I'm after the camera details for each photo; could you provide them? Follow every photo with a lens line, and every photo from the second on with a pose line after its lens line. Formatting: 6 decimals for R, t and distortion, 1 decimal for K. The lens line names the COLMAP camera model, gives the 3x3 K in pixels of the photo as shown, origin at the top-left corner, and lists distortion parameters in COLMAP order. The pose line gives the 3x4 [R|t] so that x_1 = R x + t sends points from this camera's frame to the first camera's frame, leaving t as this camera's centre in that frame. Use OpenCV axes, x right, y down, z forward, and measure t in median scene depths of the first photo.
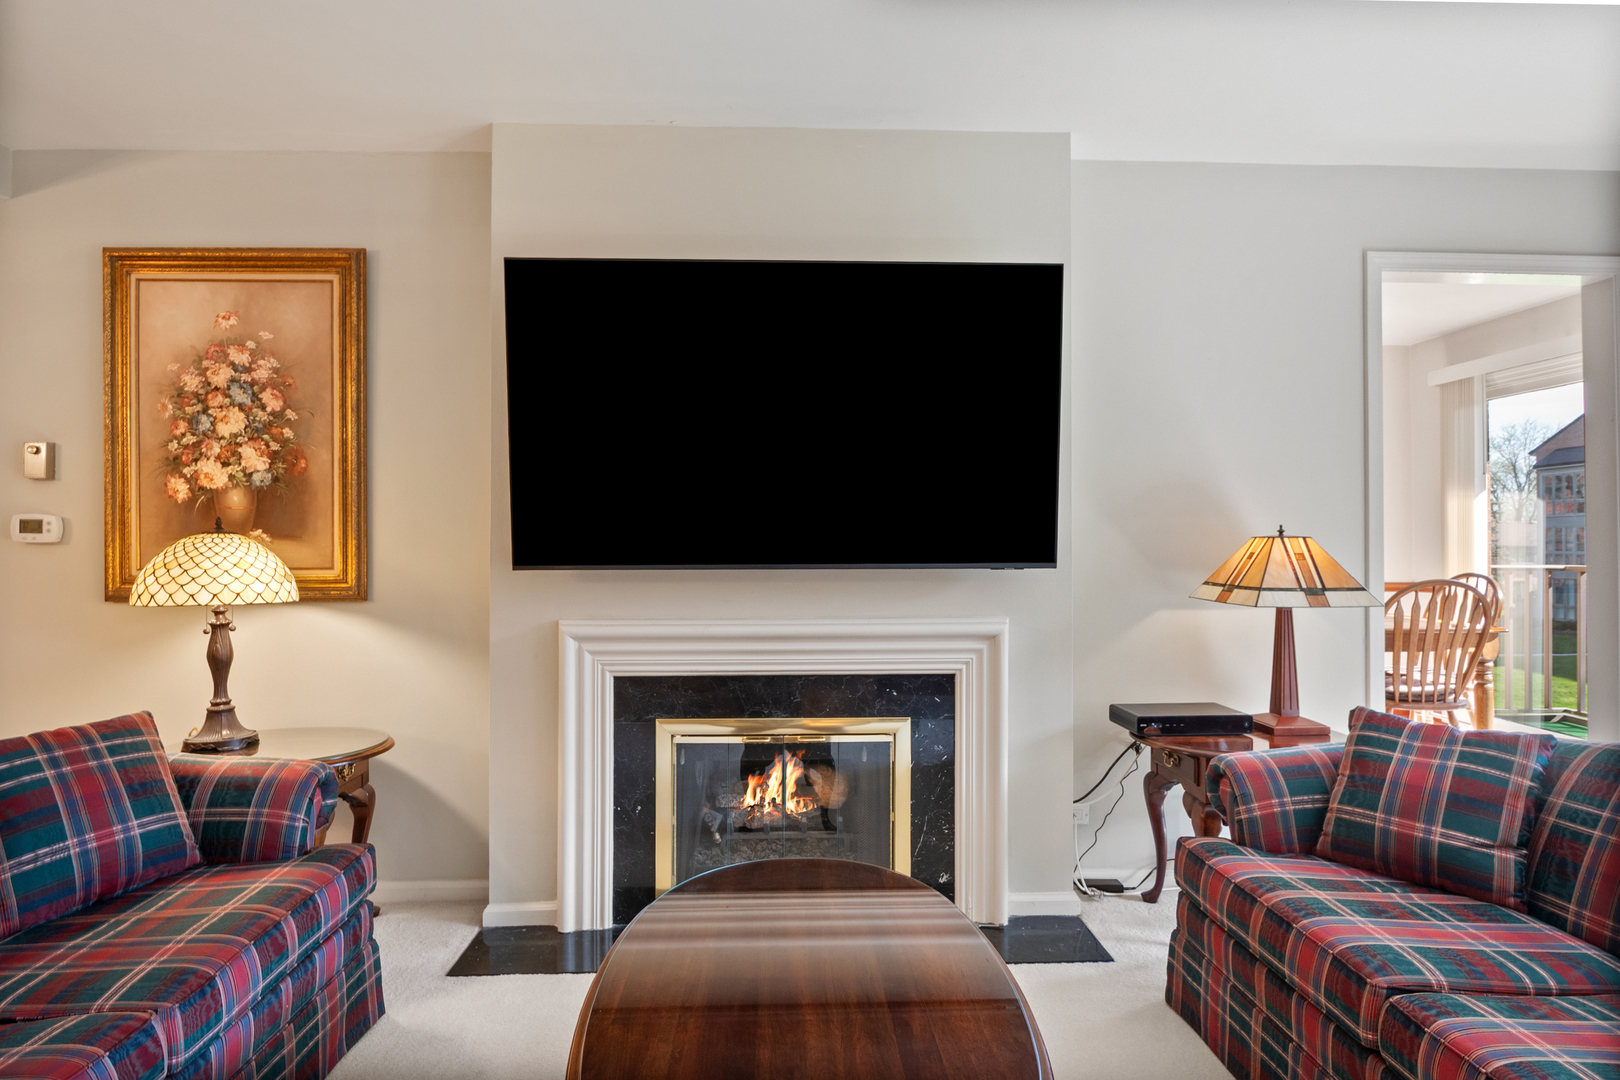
lens RADIAL K [[887.5, 0, 807.8], [0, 887.5, 532.2], [0, 0, 1]] dist [-0.006557, -0.000943]
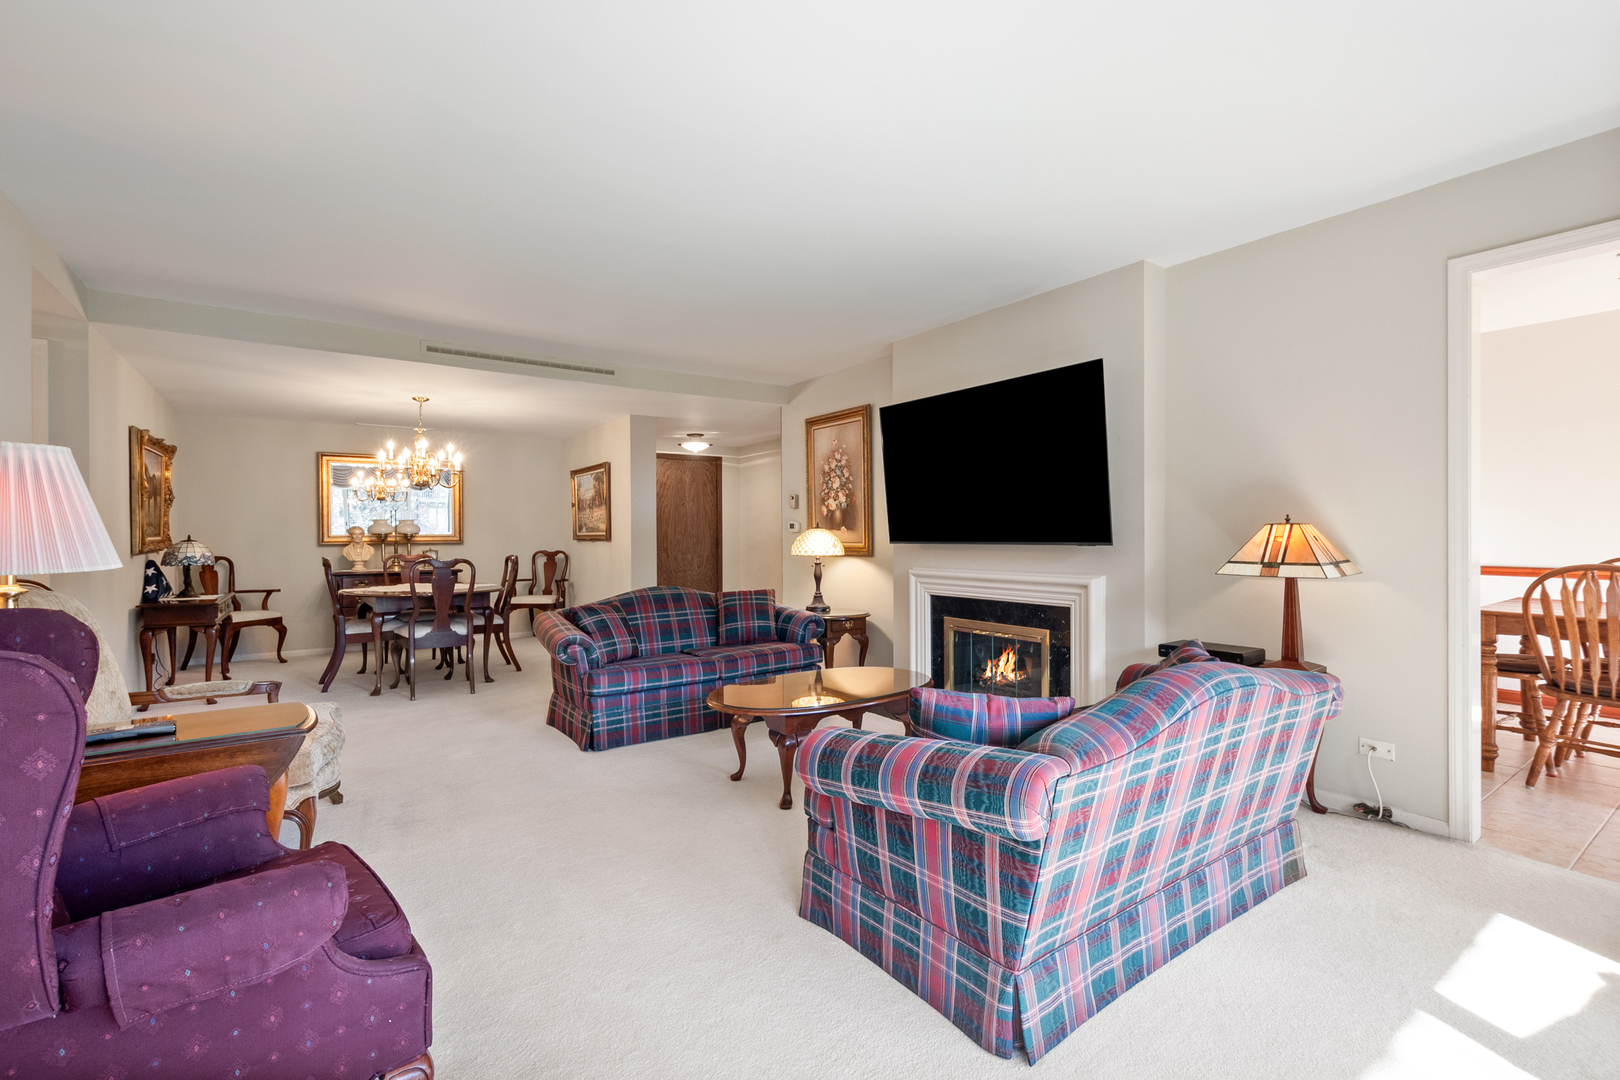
lens RADIAL K [[713.9, 0, 821.9], [0, 713.9, 526.6], [0, 0, 1]] dist [0.000396, -0.001453]
pose [[0.549343, -0.010553, -0.835530, 0.988530], [0.013341, 0.999904, -0.003858, 0.004584], [0.835490, -0.009028, 0.549431, -0.126904]]
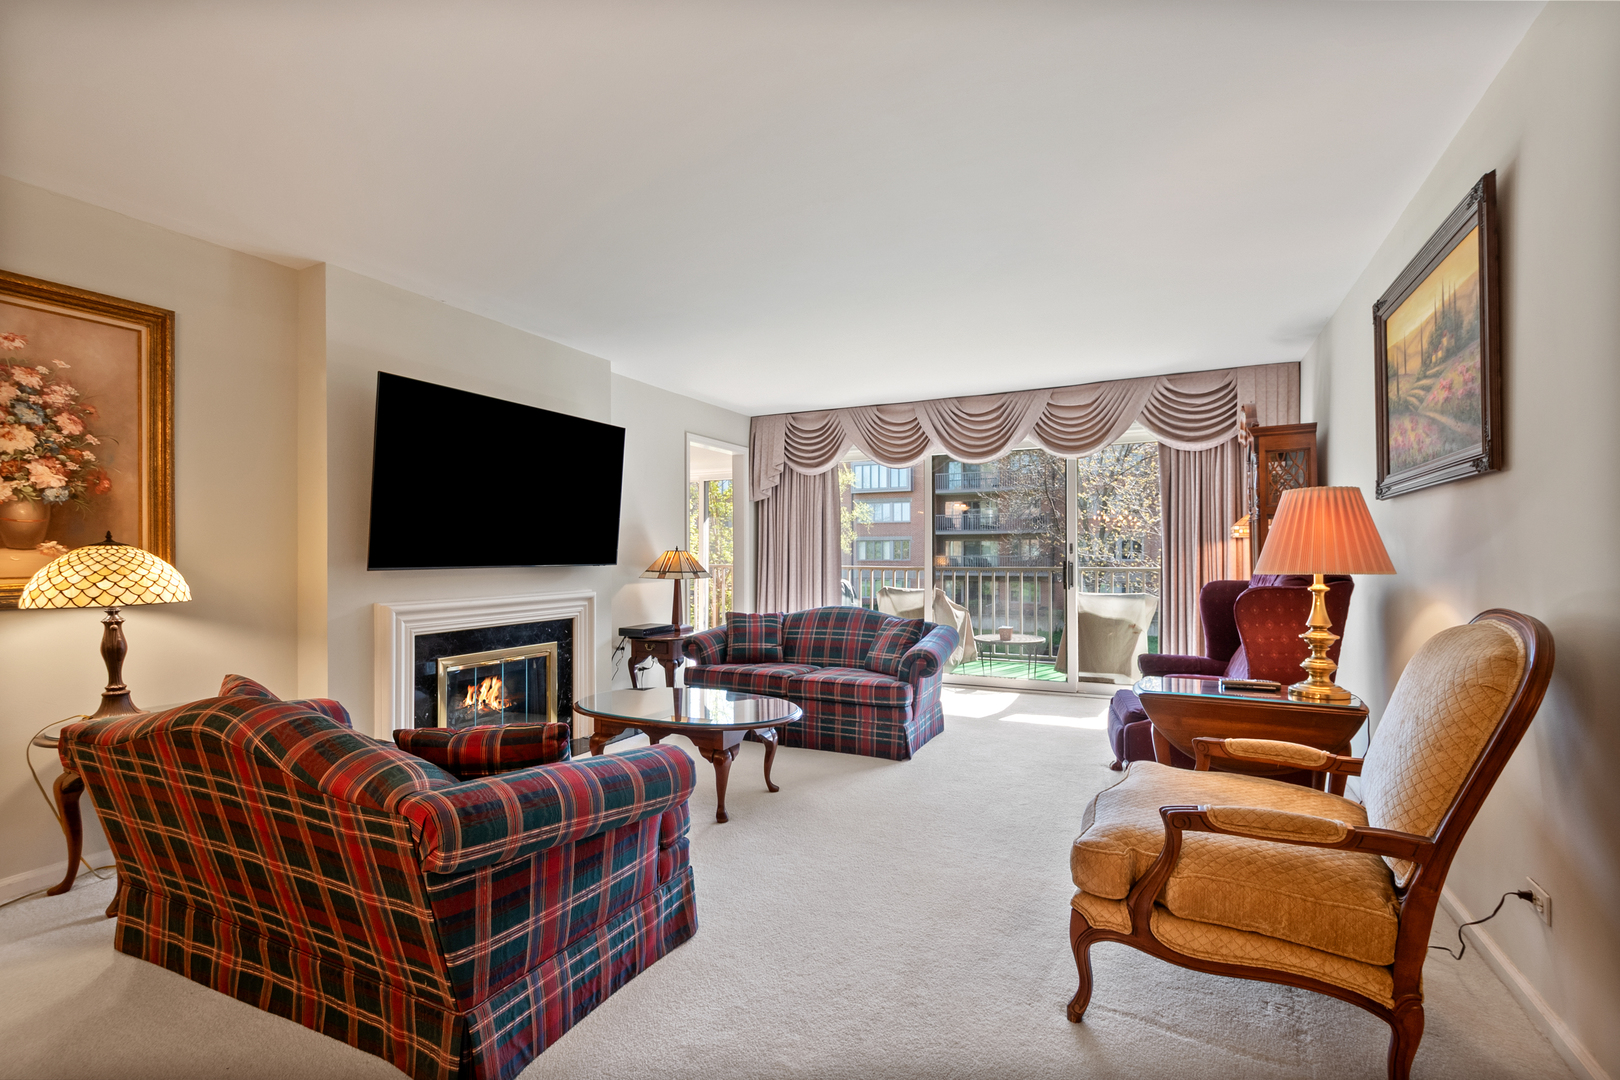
lens RADIAL K [[713.9, 0, 818.0], [0, 713.9, 556.0], [0, 0, 1]] dist [0.000396, -0.001453]
pose [[0.475919, -0.003302, 0.879483, -0.949217], [-0.008868, 0.999924, 0.008553, -0.000448], [-0.879444, -0.011870, 0.475854, -0.251006]]
